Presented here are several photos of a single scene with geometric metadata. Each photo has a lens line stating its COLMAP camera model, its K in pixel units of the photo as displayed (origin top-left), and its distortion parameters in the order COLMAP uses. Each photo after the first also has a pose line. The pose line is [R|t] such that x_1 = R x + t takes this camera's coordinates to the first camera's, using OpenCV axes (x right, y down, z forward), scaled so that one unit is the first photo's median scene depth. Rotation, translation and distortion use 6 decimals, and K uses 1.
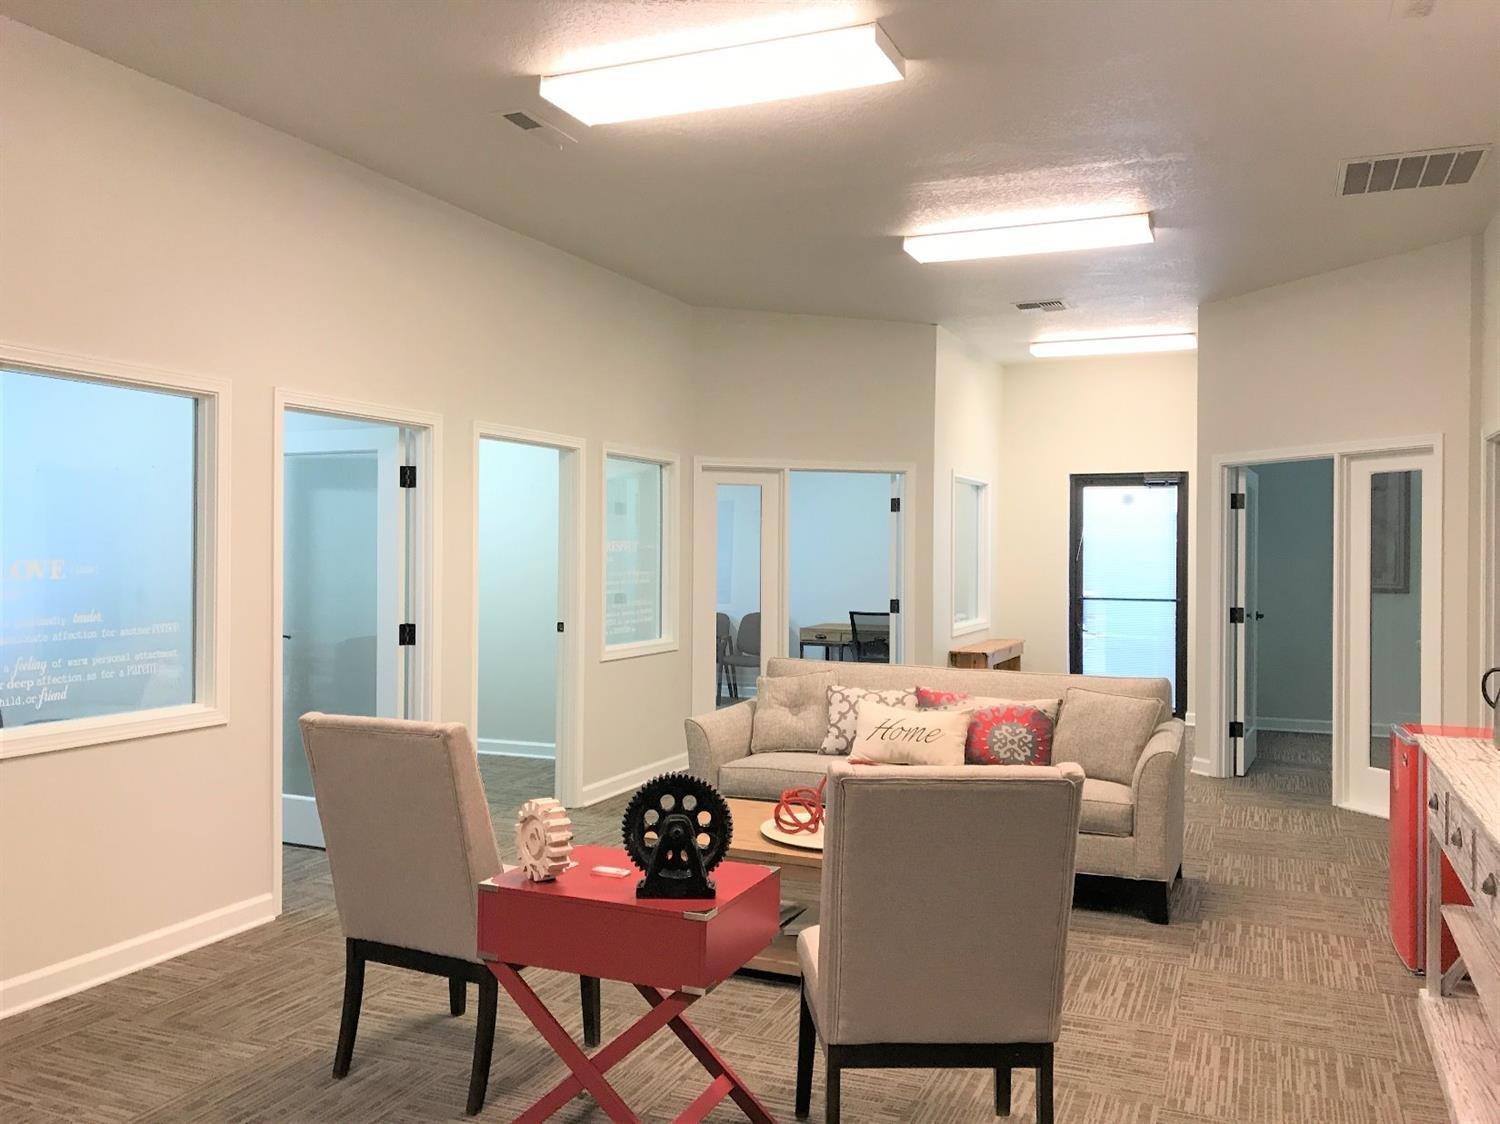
lens RADIAL K [[1208.0, 0, 750.0], [0, 1208.0, 562.0], [0, 0, 1]] dist [0.026885, -0.016172]
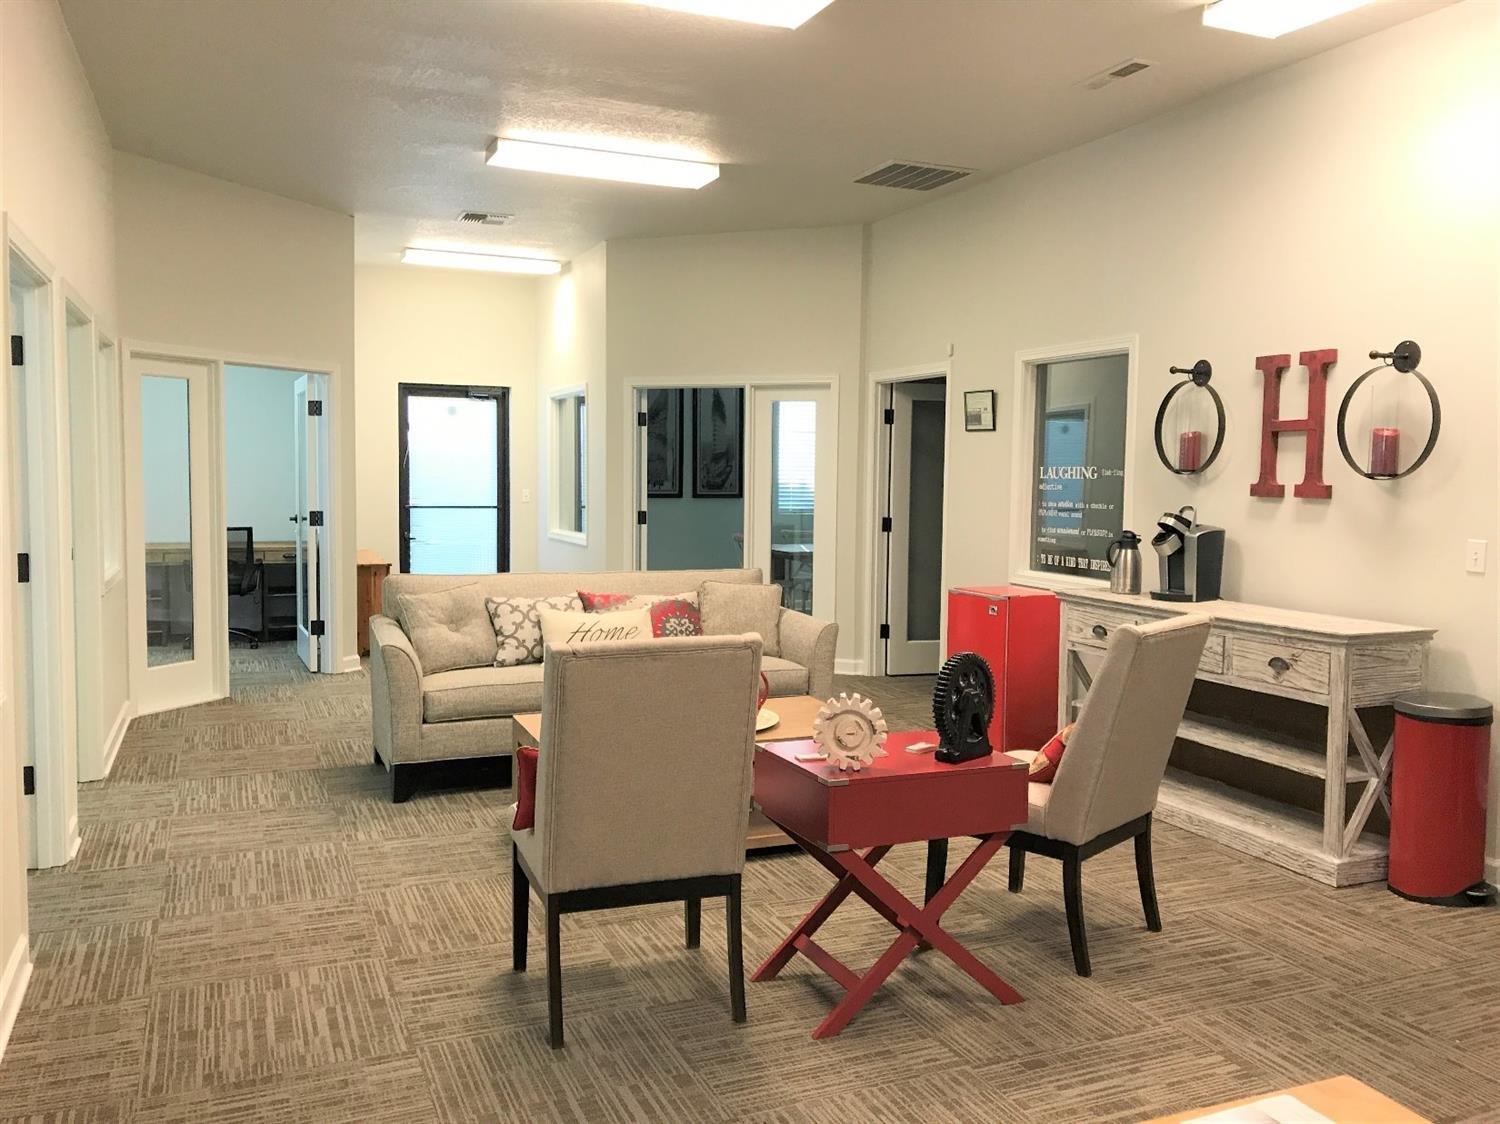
lens RADIAL K [[1217.1, 0, 751.7], [0, 1217.1, 551.6], [0, 0, 1]] dist [0.132279, -0.171927]
pose [[0.692839, -0.045690, 0.719644, -0.475325], [-0.001597, 0.997891, 0.064892, 0.000023], [-0.721091, -0.046109, 0.691304, 0.151743]]
